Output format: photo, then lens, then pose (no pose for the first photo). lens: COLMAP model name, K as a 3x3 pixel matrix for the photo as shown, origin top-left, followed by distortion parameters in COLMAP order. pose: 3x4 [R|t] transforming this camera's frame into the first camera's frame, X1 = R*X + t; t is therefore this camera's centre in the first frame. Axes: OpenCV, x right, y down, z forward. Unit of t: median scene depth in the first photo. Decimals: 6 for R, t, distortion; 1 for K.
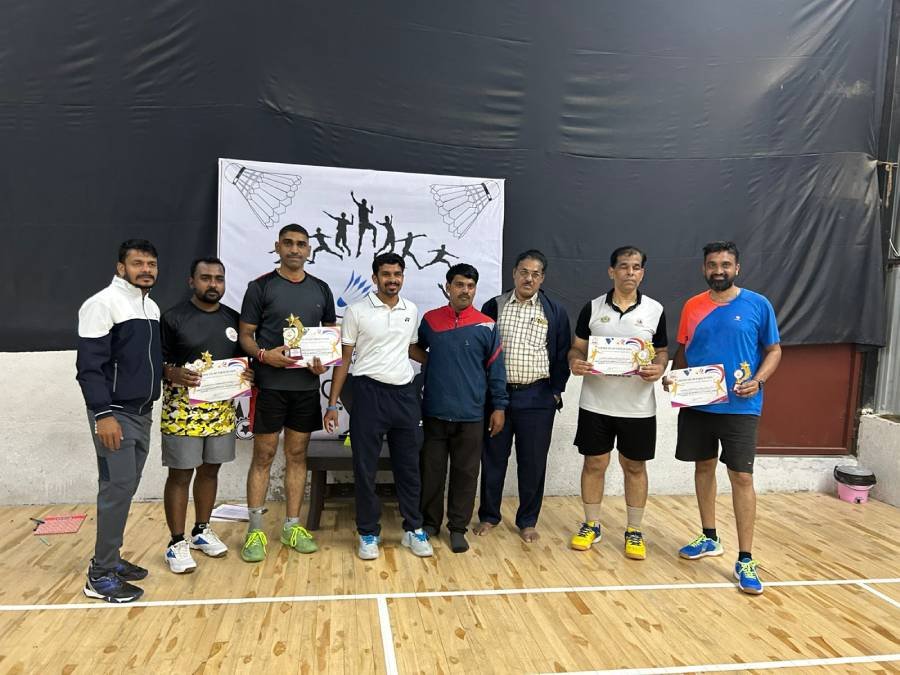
lens RADIAL K [[705.3, 0, 464.7], [0, 705.3, 341.8], [0, 0, 1]] dist [0.050983, -0.060757]
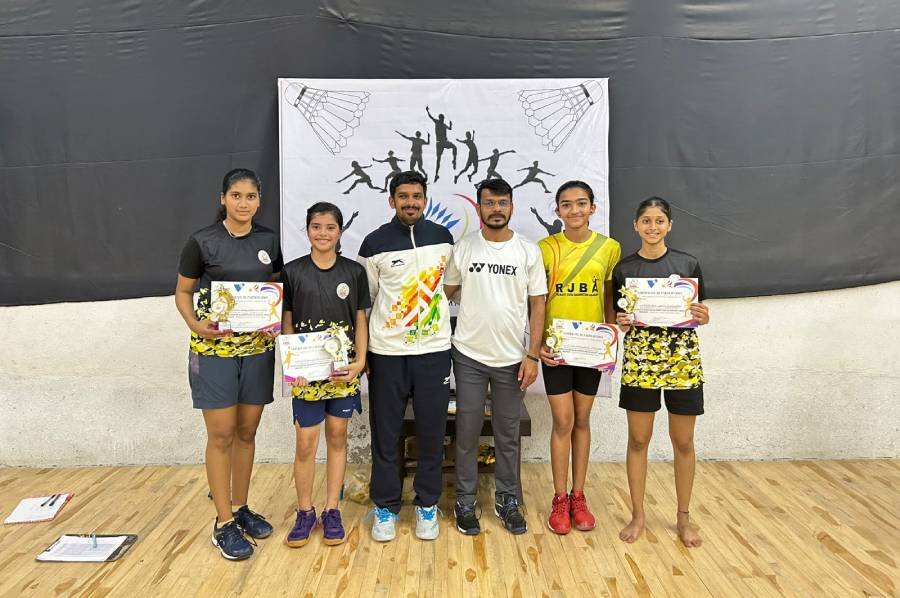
lens RADIAL K [[705.6, 0, 443.1], [0, 705.6, 270.5], [0, 0, 1]] dist [0.132568, -0.215848]
pose [[0.982880, -0.030497, -0.181707, 0.010673], [0.031348, 0.999507, 0.001814, -0.013447], [0.181562, -0.007479, 0.983351, 0.155245]]
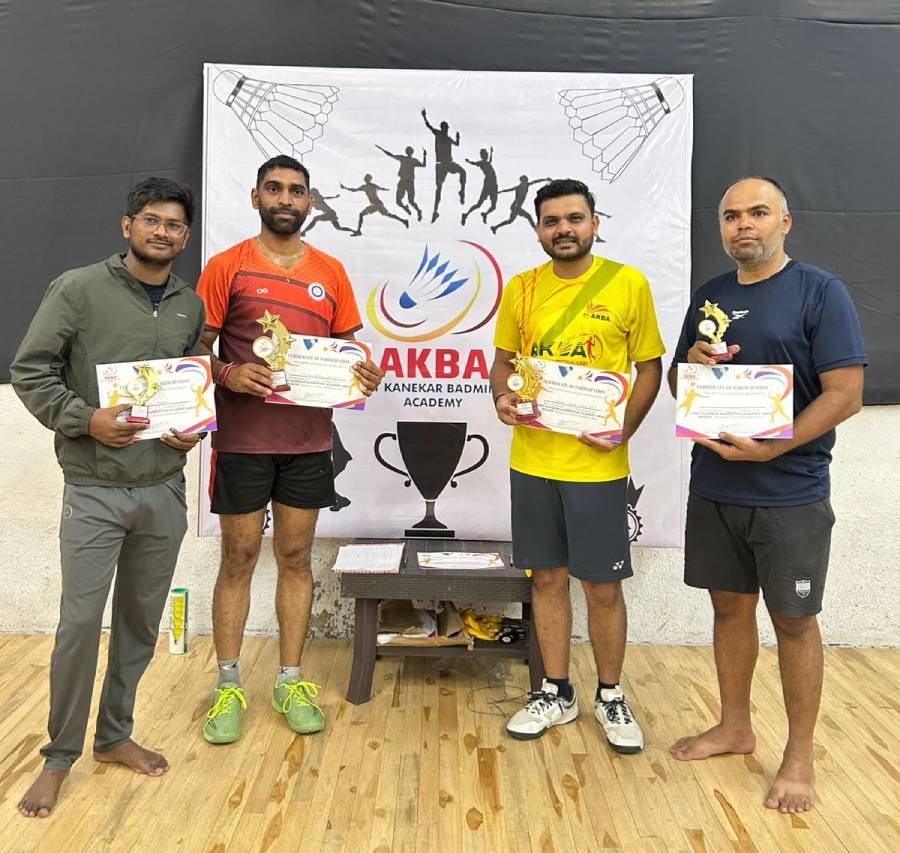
lens RADIAL K [[941.9, 0, 436.3], [0, 941.9, 367.2], [0, 0, 1]] dist [0.092166, -0.106439]
pose [[0.982583, -0.010468, -0.185530, -0.007050], [0.008238, 0.999884, -0.012787, 0.009193], [0.185642, 0.011036, 0.982555, 0.243619]]
